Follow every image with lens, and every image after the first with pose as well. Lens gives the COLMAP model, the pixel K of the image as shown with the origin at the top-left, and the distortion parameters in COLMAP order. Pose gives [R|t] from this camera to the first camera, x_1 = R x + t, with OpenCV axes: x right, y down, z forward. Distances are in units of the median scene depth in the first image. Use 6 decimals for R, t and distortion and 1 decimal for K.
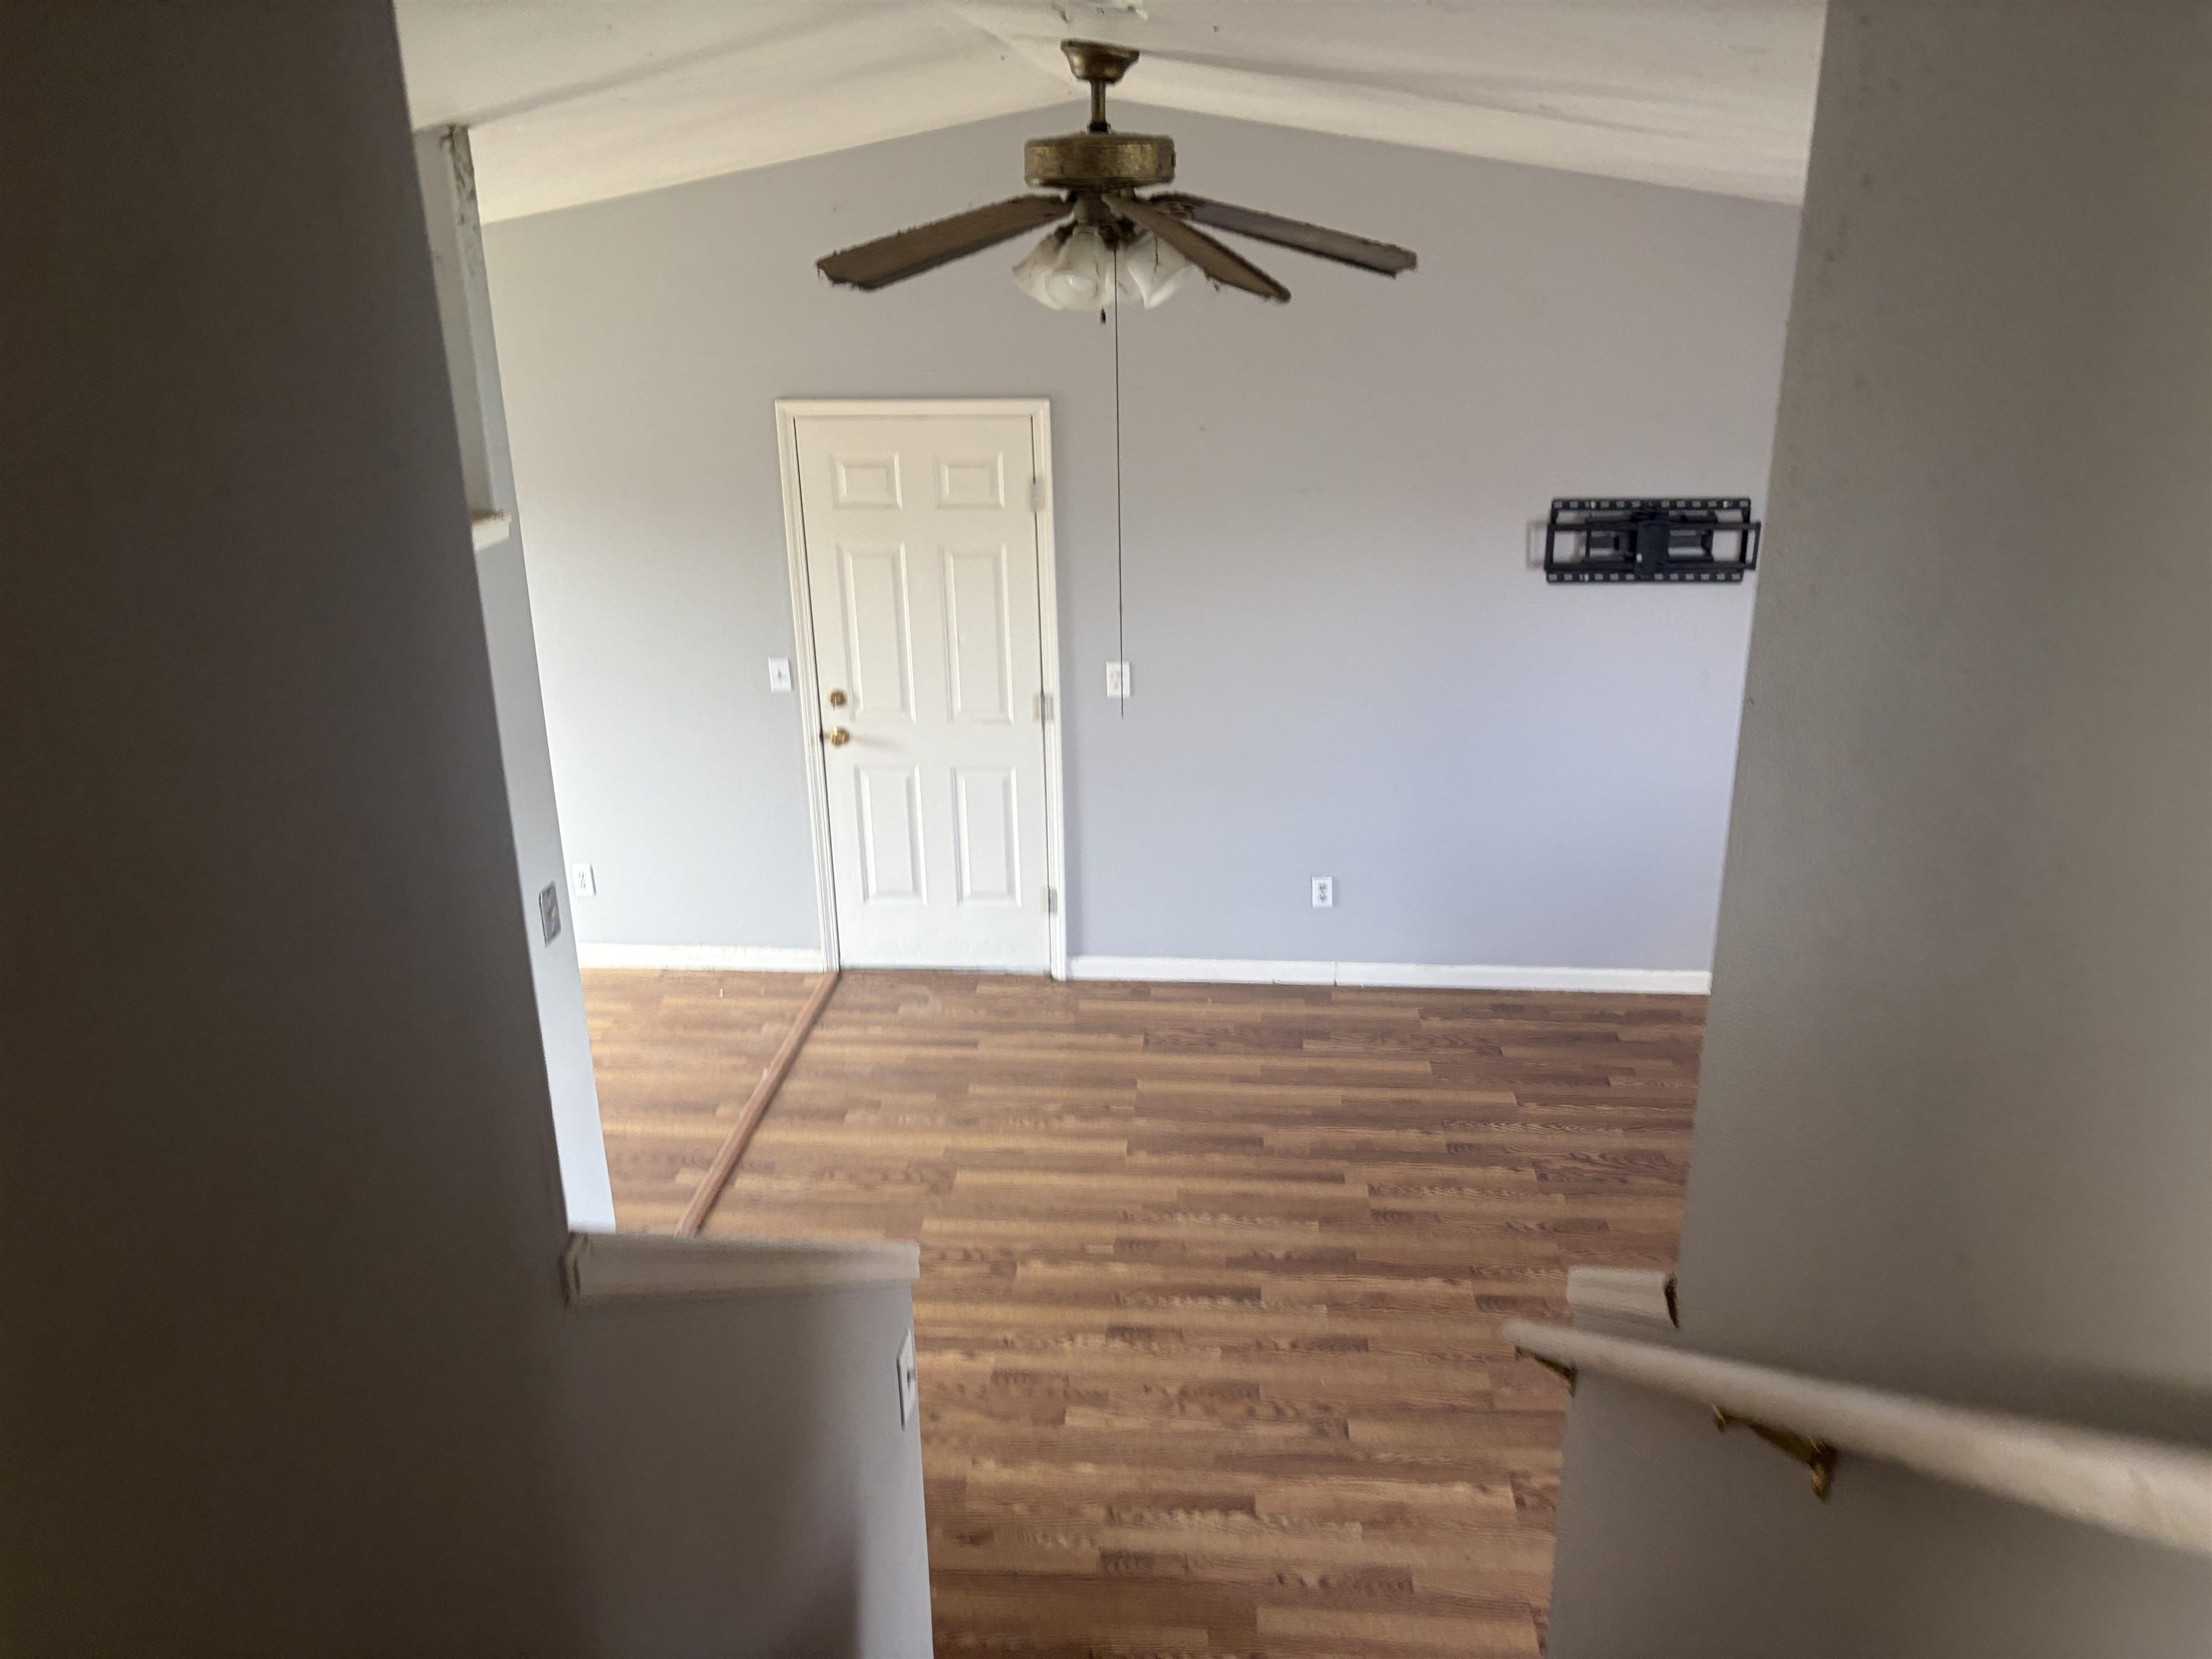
lens RADIAL K [[1630.2, 0, 1106.4], [0, 1630.2, 792.8], [0, 0, 1]] dist [0.056598, -0.353061]
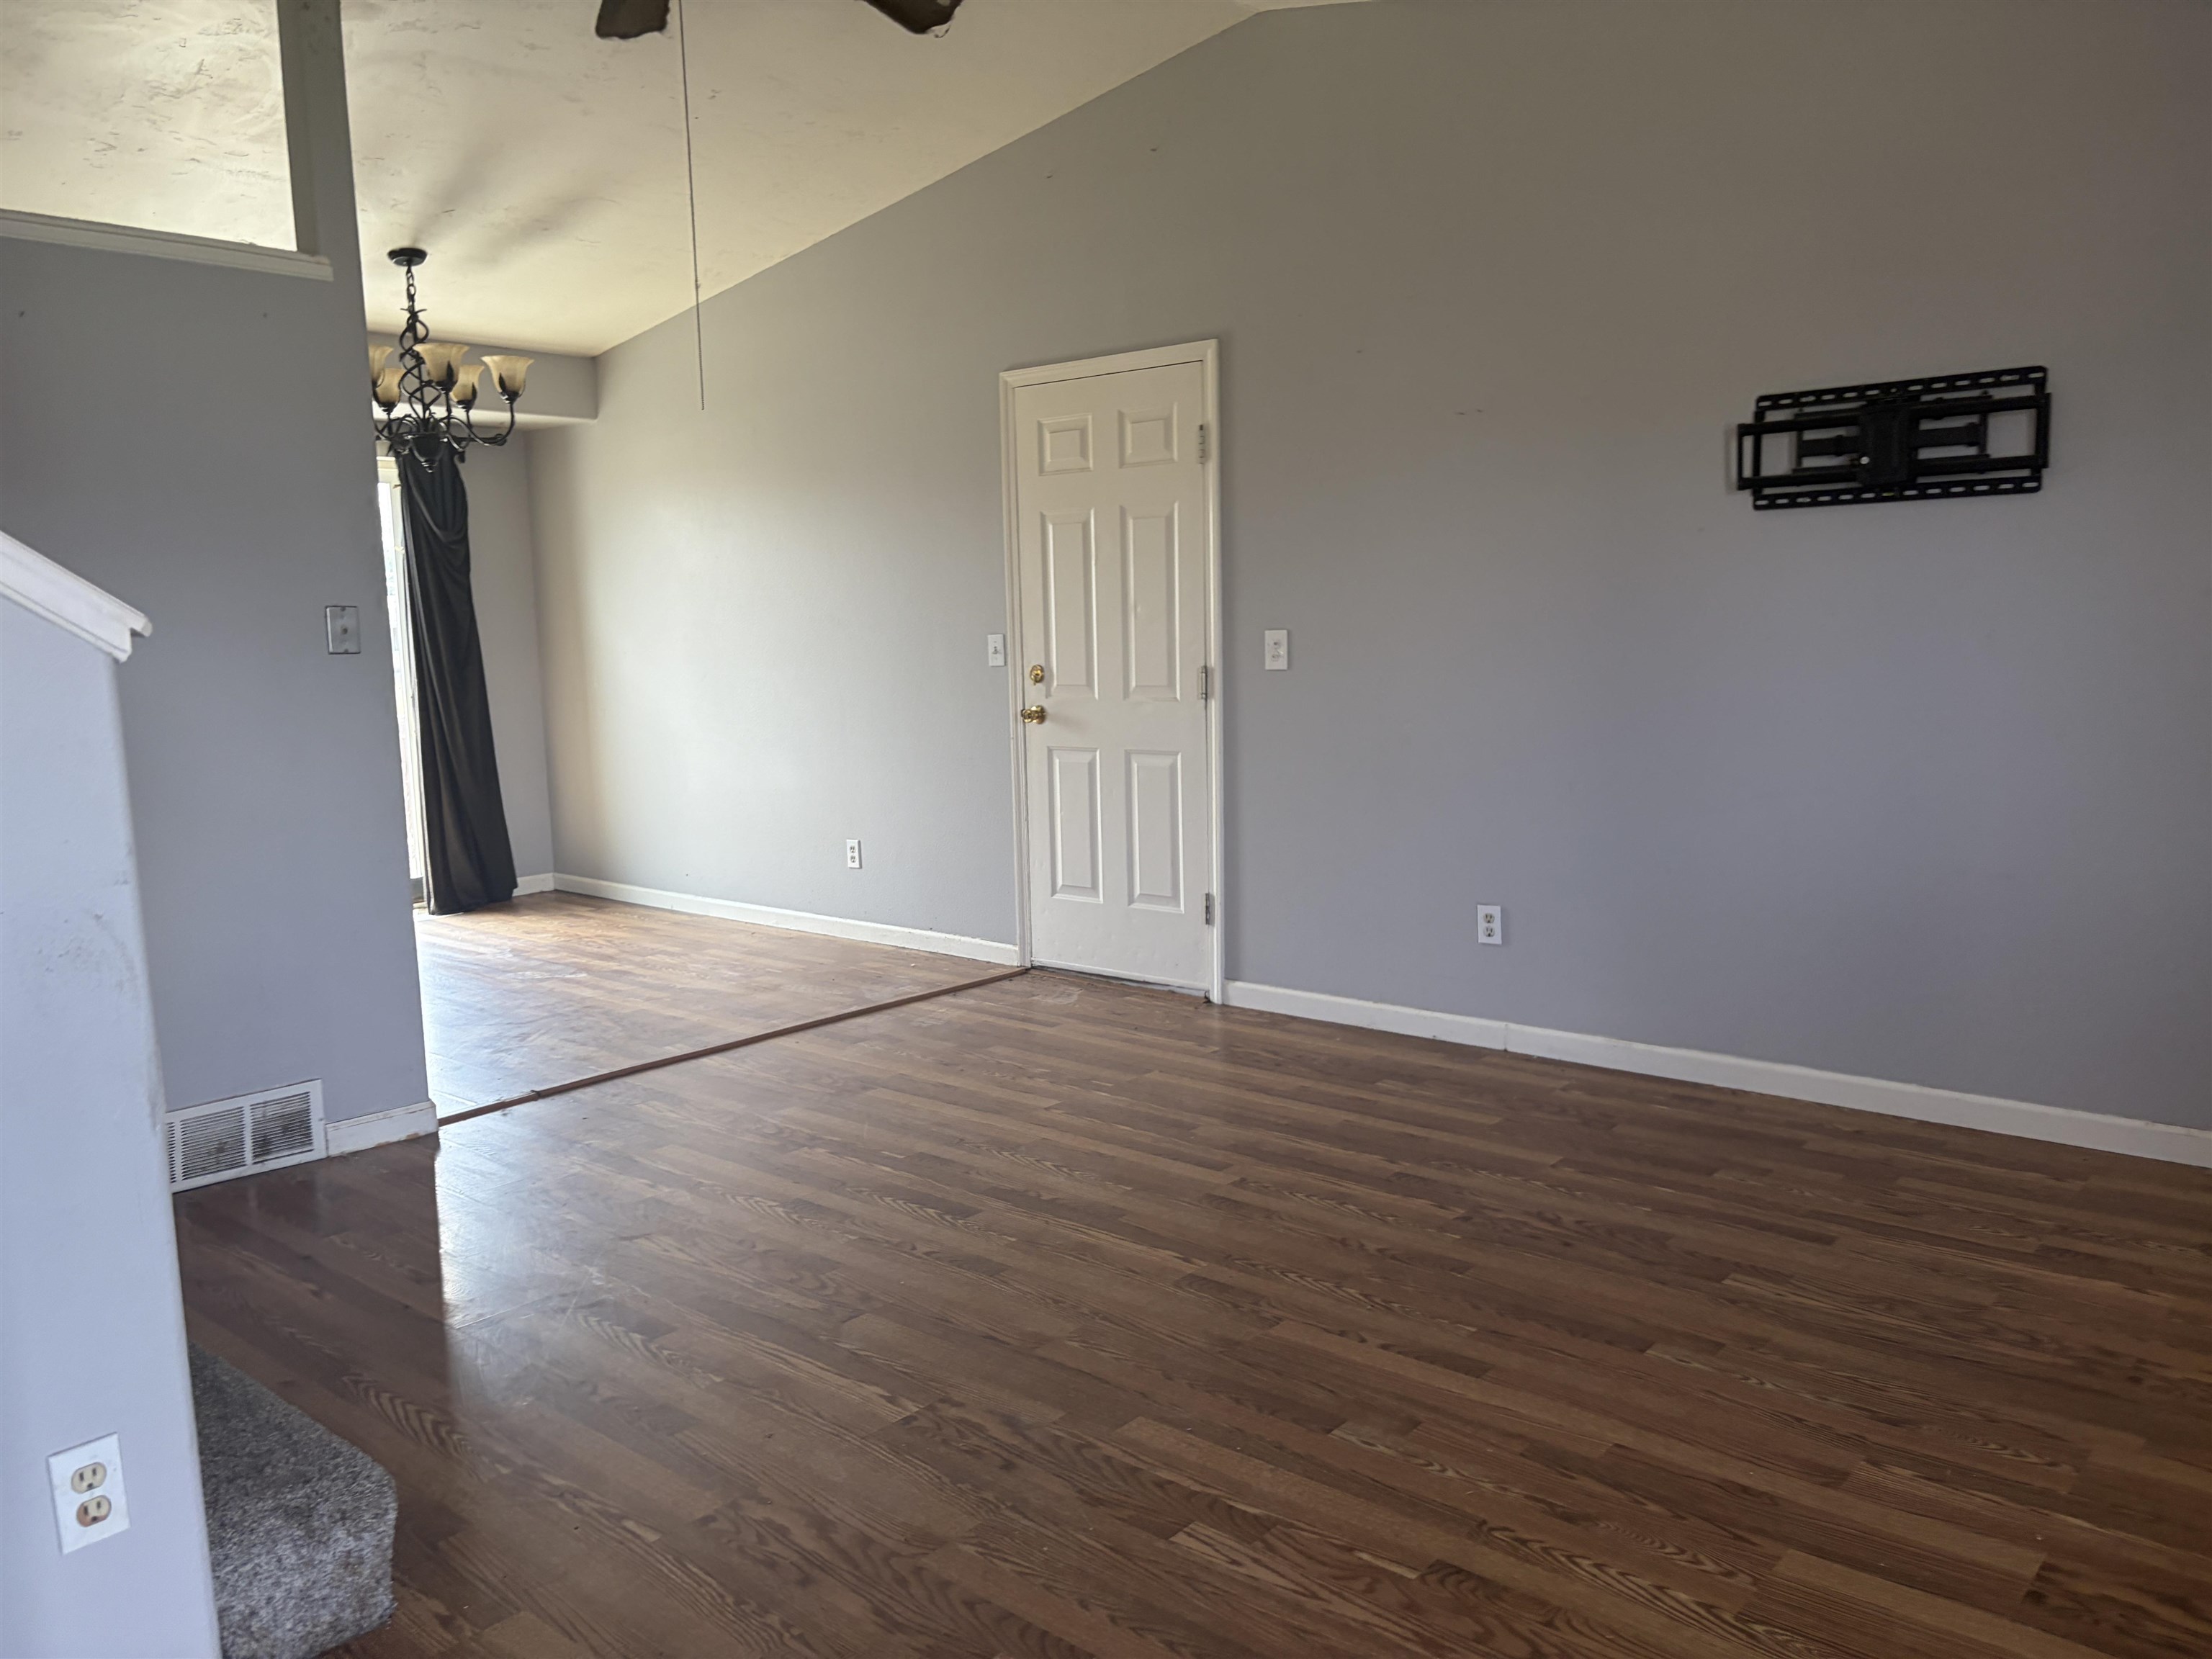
lens RADIAL K [[1682.0, 0, 1106.0], [0, 1682.0, 829.5], [0, 0, 1]] dist [0.057656, -0.069004]
pose [[0.823924, 0.073551, -0.561907, 0.473547], [-0.174598, 0.976255, -0.128227, 0.166407], [0.539133, 0.203757, 0.817202, 0.234625]]
